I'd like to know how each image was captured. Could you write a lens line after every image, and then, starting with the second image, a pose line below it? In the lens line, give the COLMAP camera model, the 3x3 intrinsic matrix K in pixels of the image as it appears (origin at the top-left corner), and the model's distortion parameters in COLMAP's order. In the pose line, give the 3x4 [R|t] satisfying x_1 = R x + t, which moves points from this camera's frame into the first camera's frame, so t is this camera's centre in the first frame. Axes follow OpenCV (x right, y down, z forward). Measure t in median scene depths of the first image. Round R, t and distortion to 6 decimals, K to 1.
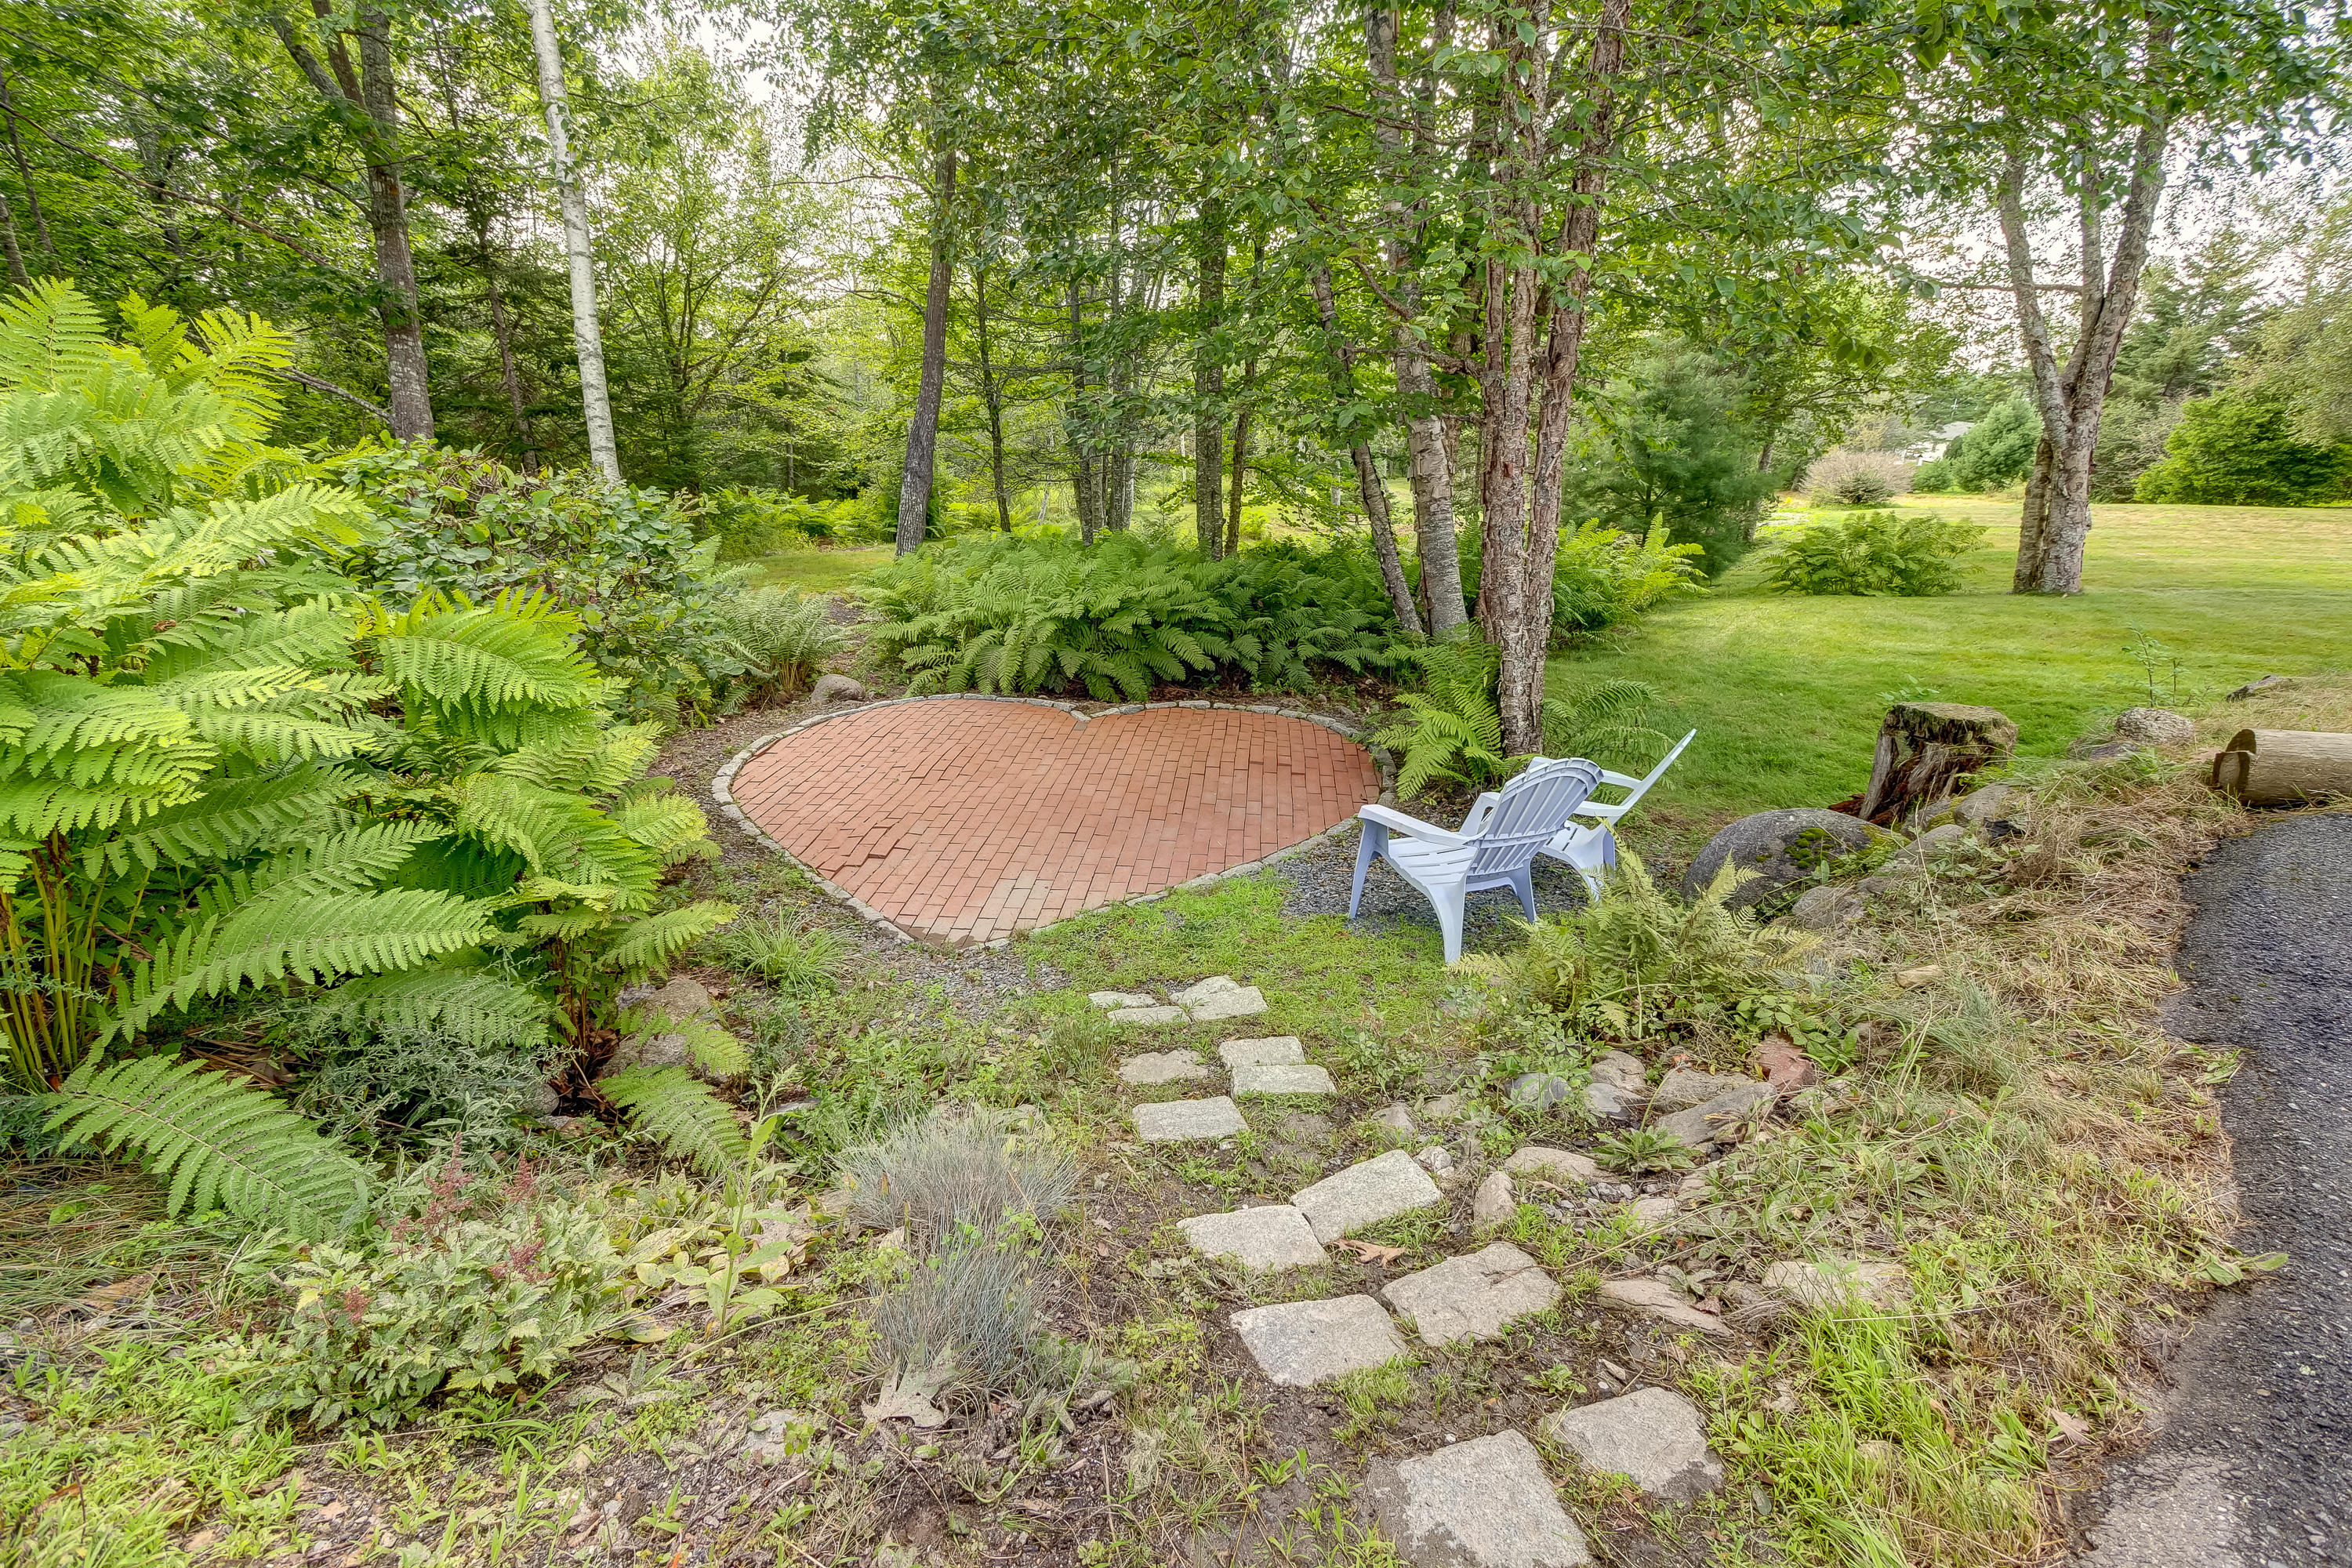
lens RADIAL K [[1015.1, 0, 1171.9], [0, 1015.1, 801.0], [0, 0, 1]] dist [-0.005247, -0.000683]
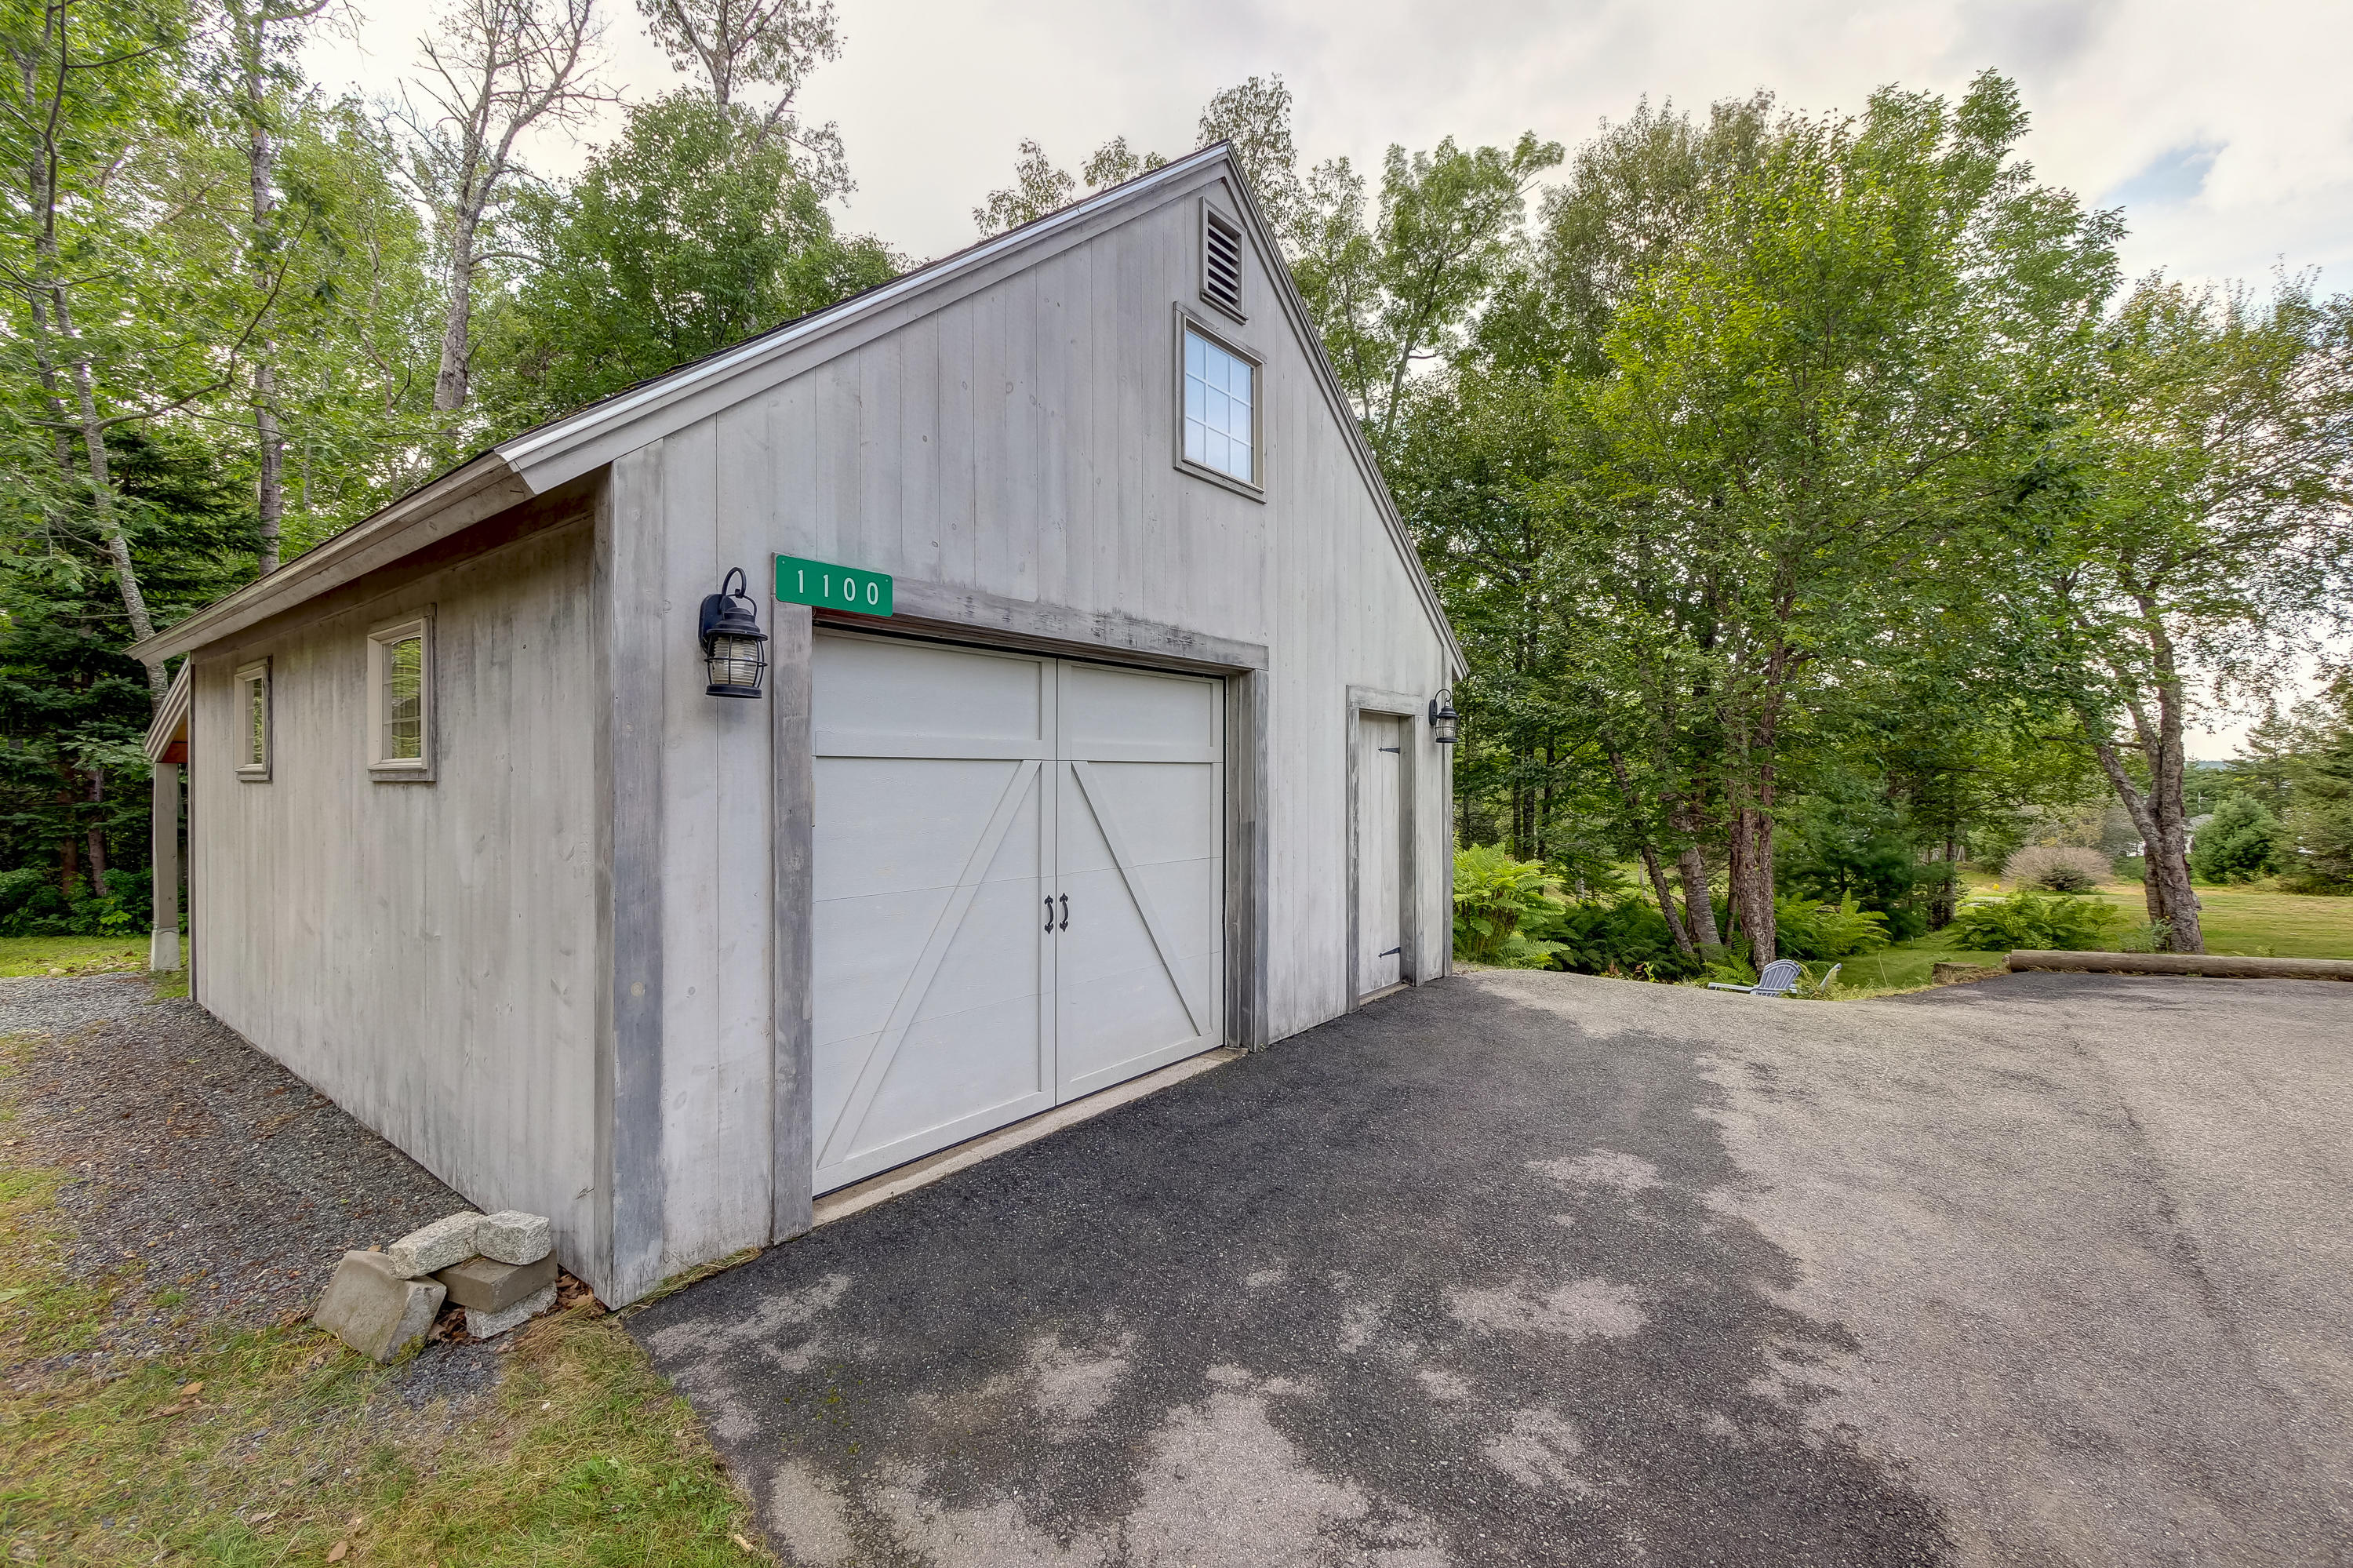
lens RADIAL K [[1015.6, 0, 1165.3], [0, 1015.6, 786.8], [0, 0, 1]] dist [-0.005247, -0.000683]
pose [[0.982133, 0.007158, -0.188054, -0.190792], [-0.075067, 0.931235, -0.356603, 0.153637], [0.172570, 0.364349, 0.915134, -0.502008]]
